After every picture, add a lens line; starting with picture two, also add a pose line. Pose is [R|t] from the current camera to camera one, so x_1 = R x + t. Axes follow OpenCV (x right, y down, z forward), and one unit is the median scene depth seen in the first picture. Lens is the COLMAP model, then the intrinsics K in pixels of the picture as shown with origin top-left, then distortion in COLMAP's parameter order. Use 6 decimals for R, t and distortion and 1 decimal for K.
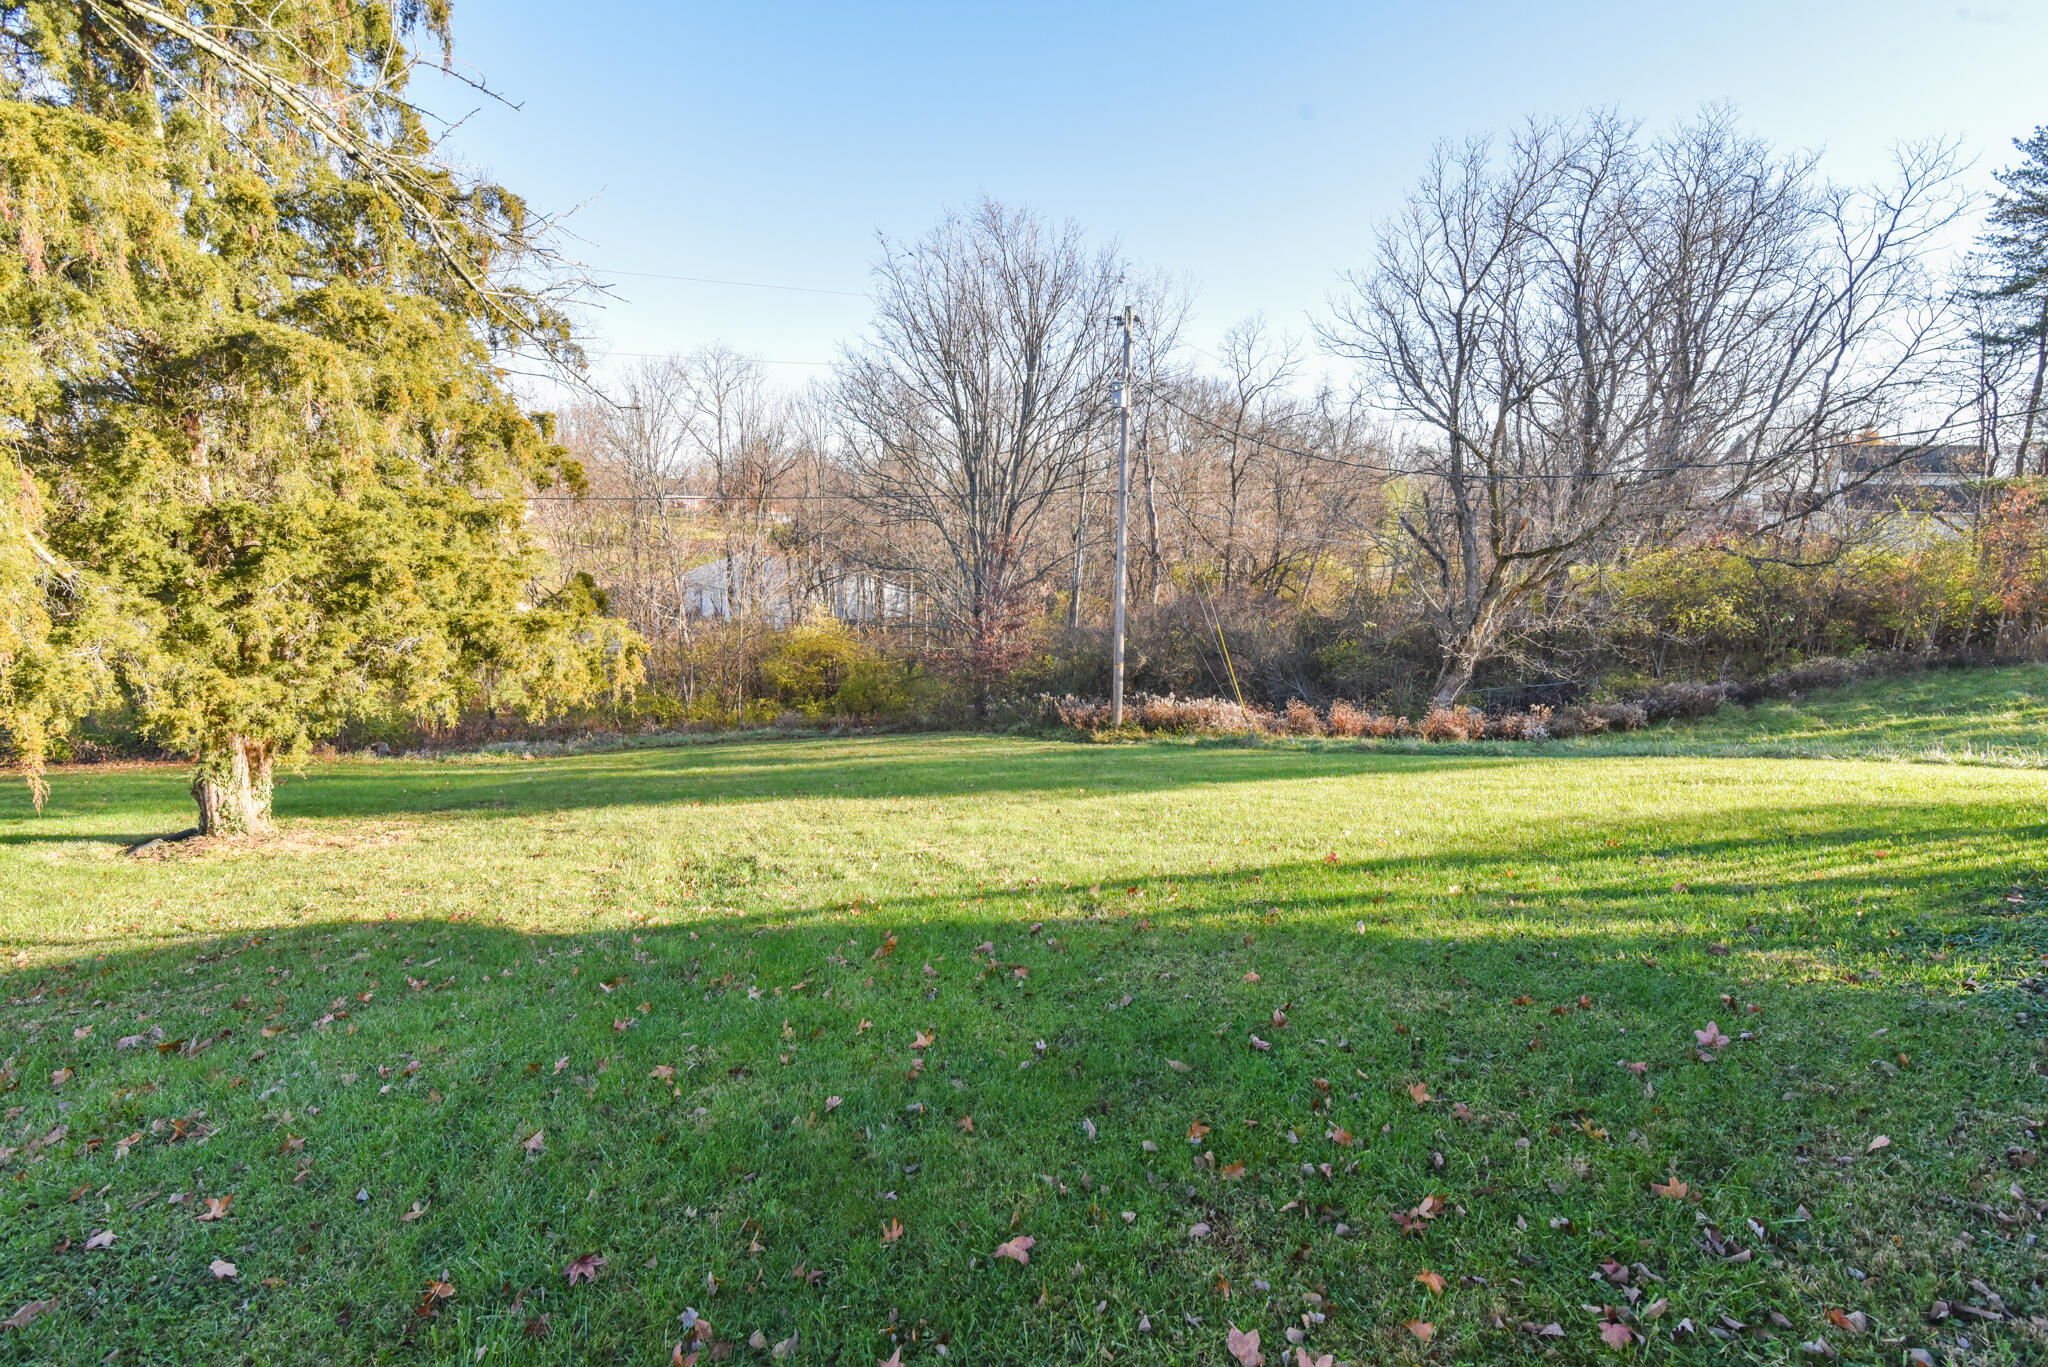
lens RADIAL K [[954.1, 0, 1024.9], [0, 954.1, 702.6], [0, 0, 1]] dist [-0.019658, 0.000682]
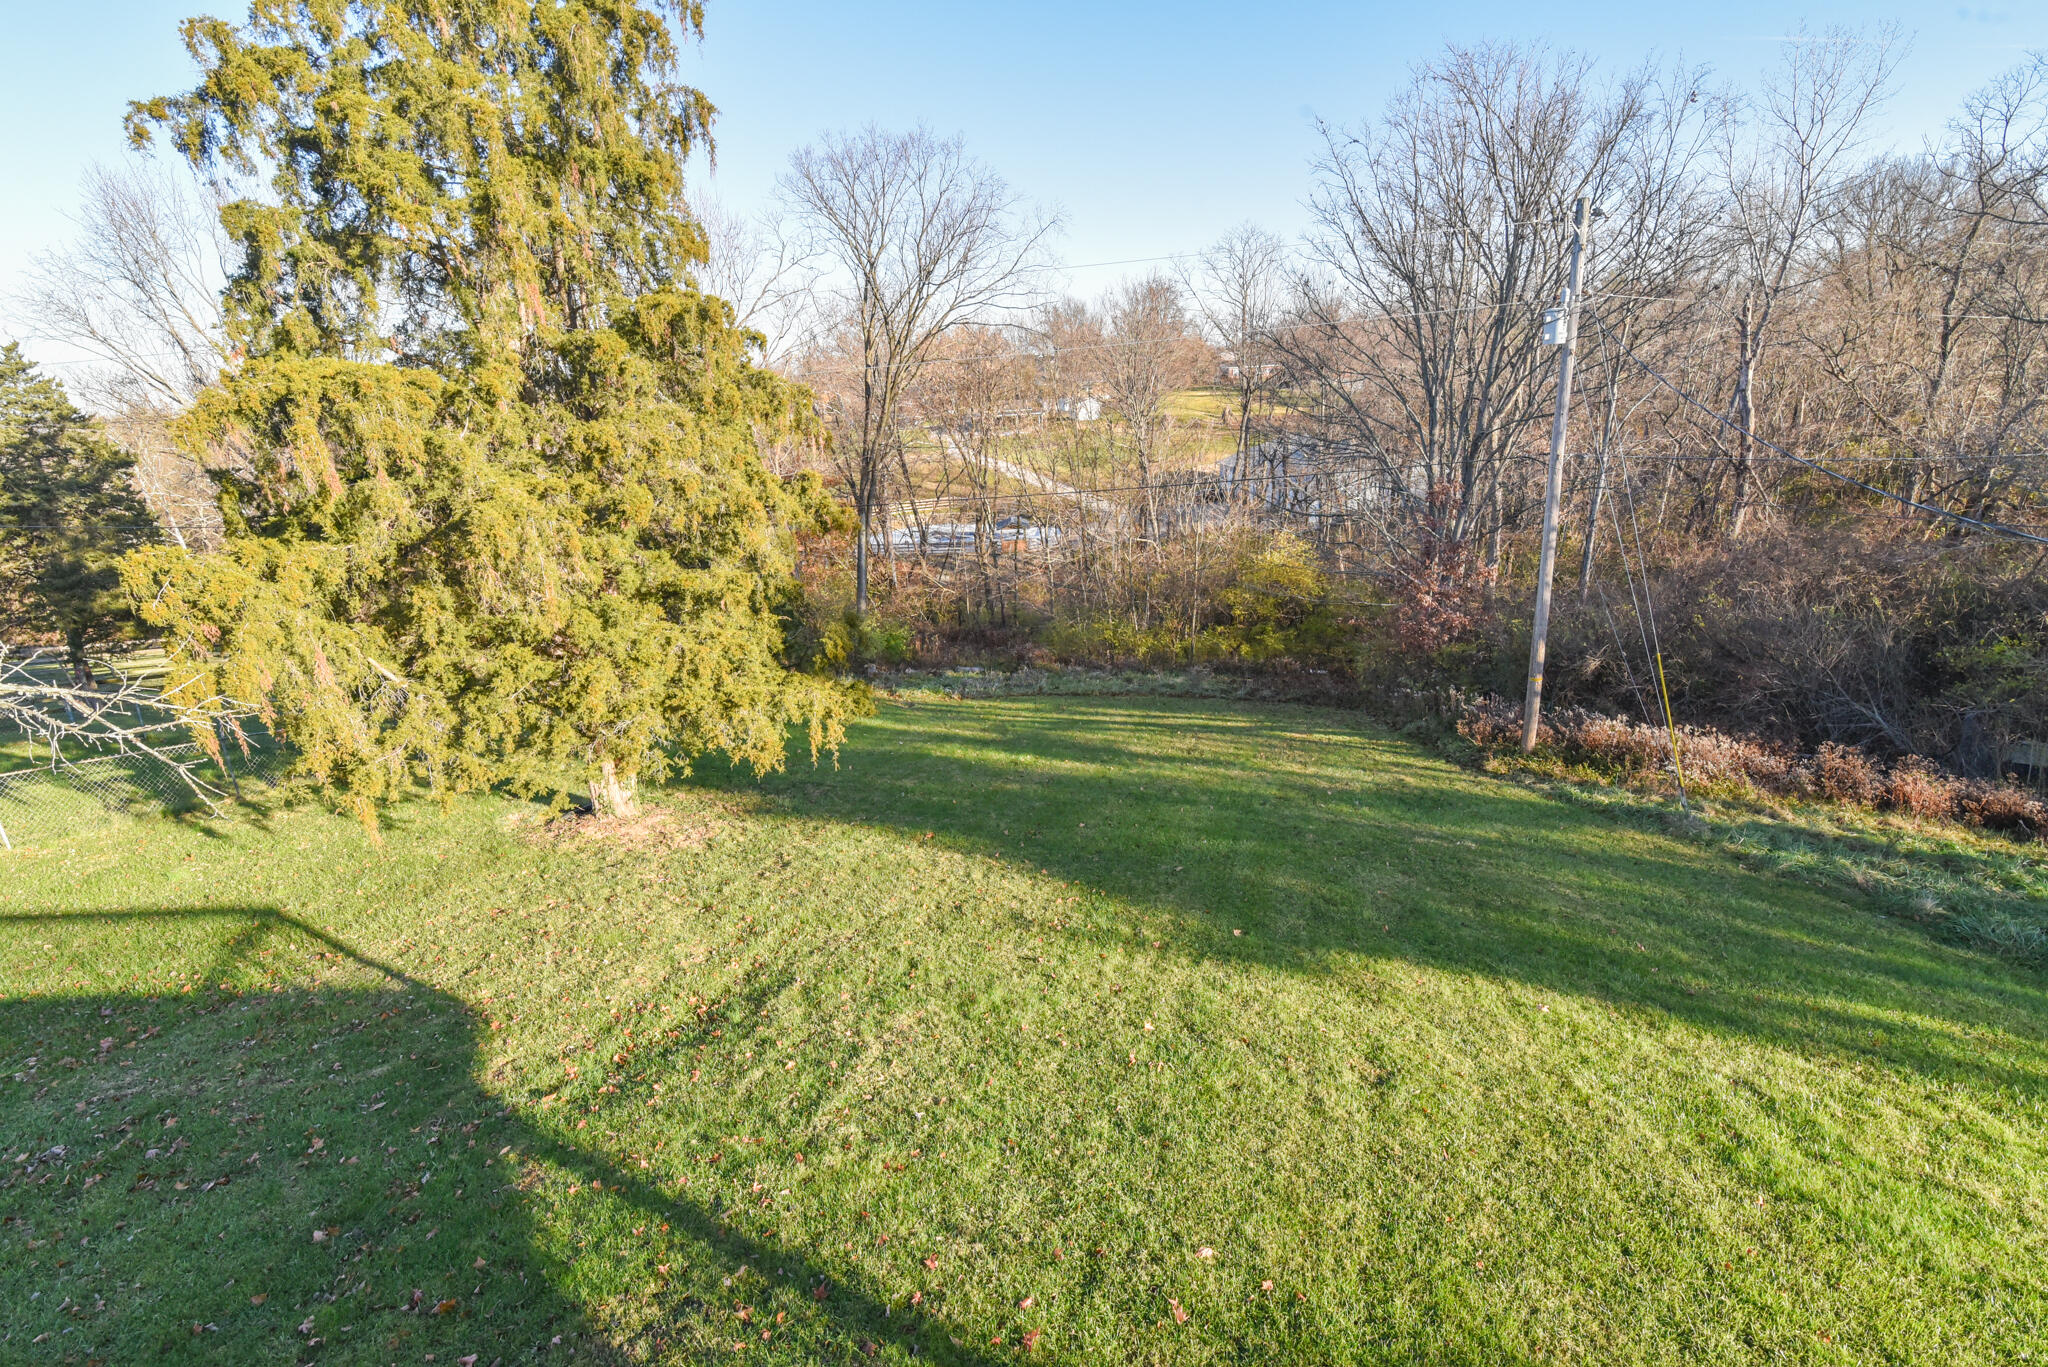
lens RADIAL K [[954.1, 0, 1024.9], [0, 954.1, 702.6], [0, 0, 1]] dist [-0.019658, 0.000682]
pose [[0.816723, 0.124116, -0.563523, 0.192578], [-0.035434, 0.985538, 0.165709, -0.129059], [0.575941, -0.115370, 0.809310, 0.122645]]
